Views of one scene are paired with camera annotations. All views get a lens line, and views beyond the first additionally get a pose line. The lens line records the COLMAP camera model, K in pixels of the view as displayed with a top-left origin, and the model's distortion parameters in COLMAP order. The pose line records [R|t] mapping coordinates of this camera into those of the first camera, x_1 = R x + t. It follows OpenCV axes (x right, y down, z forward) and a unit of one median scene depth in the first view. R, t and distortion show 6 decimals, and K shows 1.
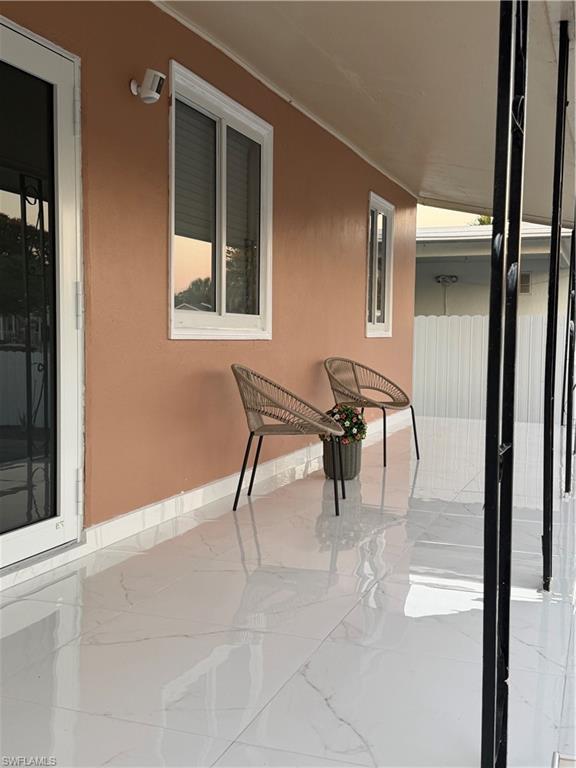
lens RADIAL K [[872.2, 0, 288.0], [0, 872.2, 384.0], [0, 0, 1]] dist [0.118986, -0.000590]
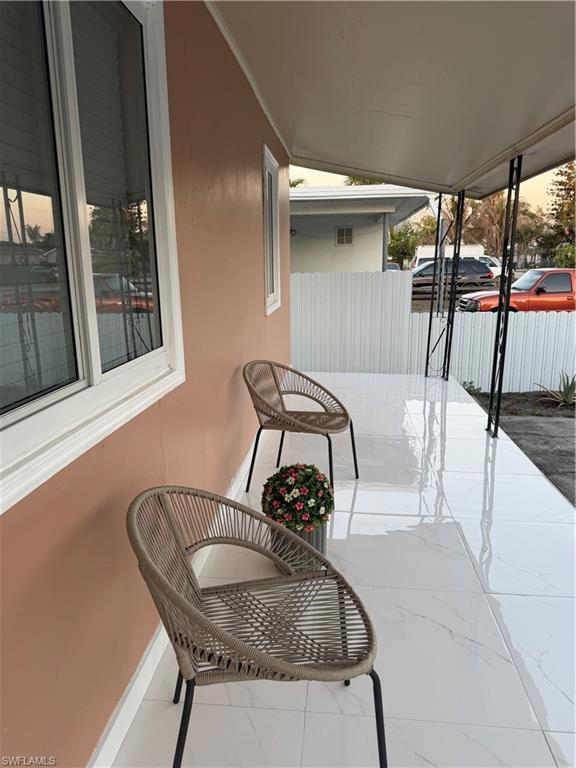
lens RADIAL K [[558.5, 0, 288.0], [0, 558.5, 384.0], [0, 0, 1]] dist [0.035617, -0.000714]
pose [[0.968906, -0.073814, 0.236161, -0.041117], [0.034624, 0.985521, 0.165980, -0.110776], [-0.244993, -0.152642, 0.957433, 0.613157]]
